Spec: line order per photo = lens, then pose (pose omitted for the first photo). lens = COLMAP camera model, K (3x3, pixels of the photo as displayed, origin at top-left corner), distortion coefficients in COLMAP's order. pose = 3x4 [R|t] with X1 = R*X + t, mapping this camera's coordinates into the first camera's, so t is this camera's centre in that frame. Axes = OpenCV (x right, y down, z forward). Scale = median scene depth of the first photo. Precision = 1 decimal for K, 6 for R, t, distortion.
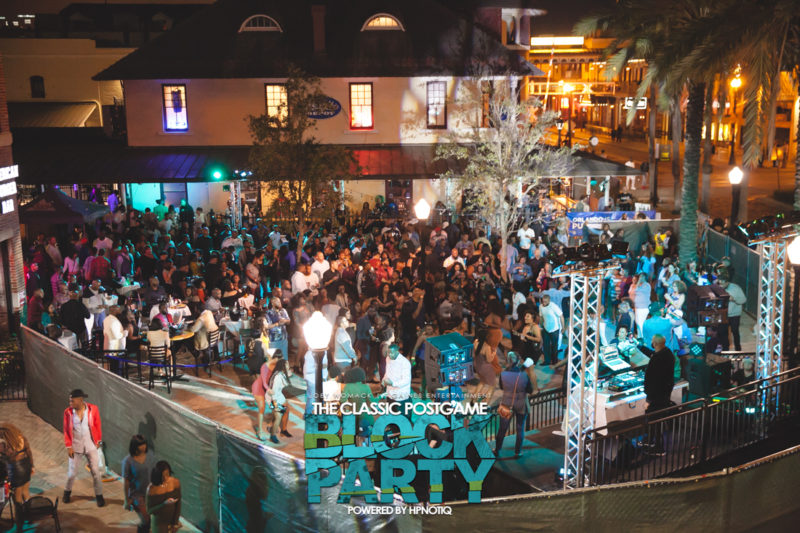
lens RADIAL K [[996.6, 0, 420.8], [0, 996.6, 273.5], [0, 0, 1]] dist [0.024831, 0.000000]
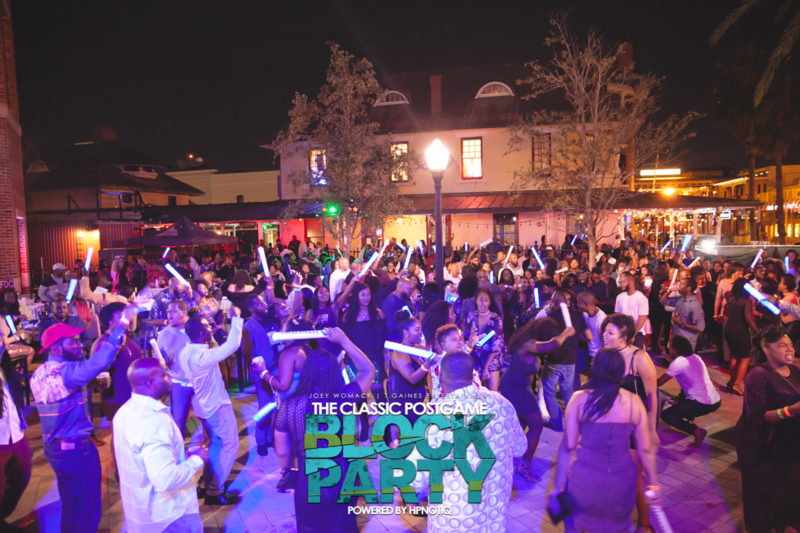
lens RADIAL K [[556.0, 0, 405.3], [0, 556.0, 266.8], [0, 0, 1]] dist [-0.101525, 0.078737]
pose [[0.953758, 0.005485, -0.300527, 0.055915], [-0.045192, 0.991085, -0.125335, 0.032444], [0.297160, 0.133120, 0.945502, 0.414381]]
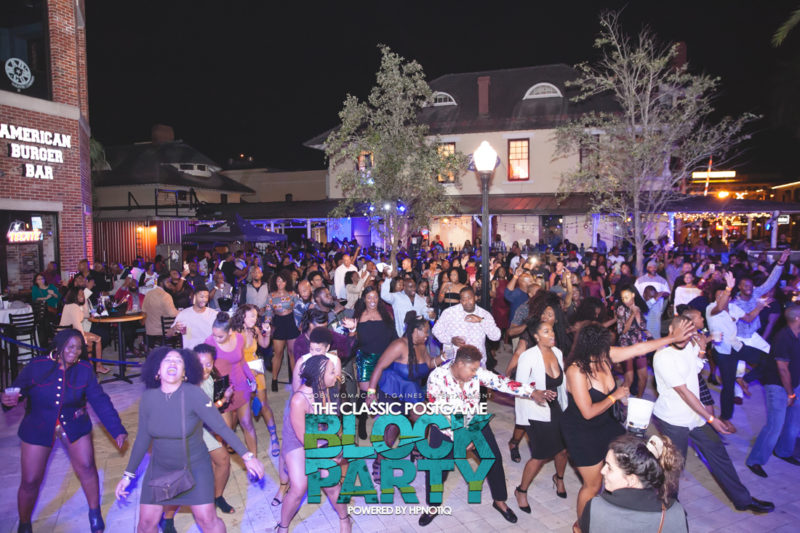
lens RADIAL K [[556.0, 0, 405.4], [0, 556.0, 268.6], [0, 0, 1]] dist [-0.101525, 0.078737]
pose [[0.927142, 0.024804, -0.373888, 0.056259], [-0.074069, 0.990250, -0.117979, 0.034058], [0.367317, 0.137077, 0.919939, 0.408586]]
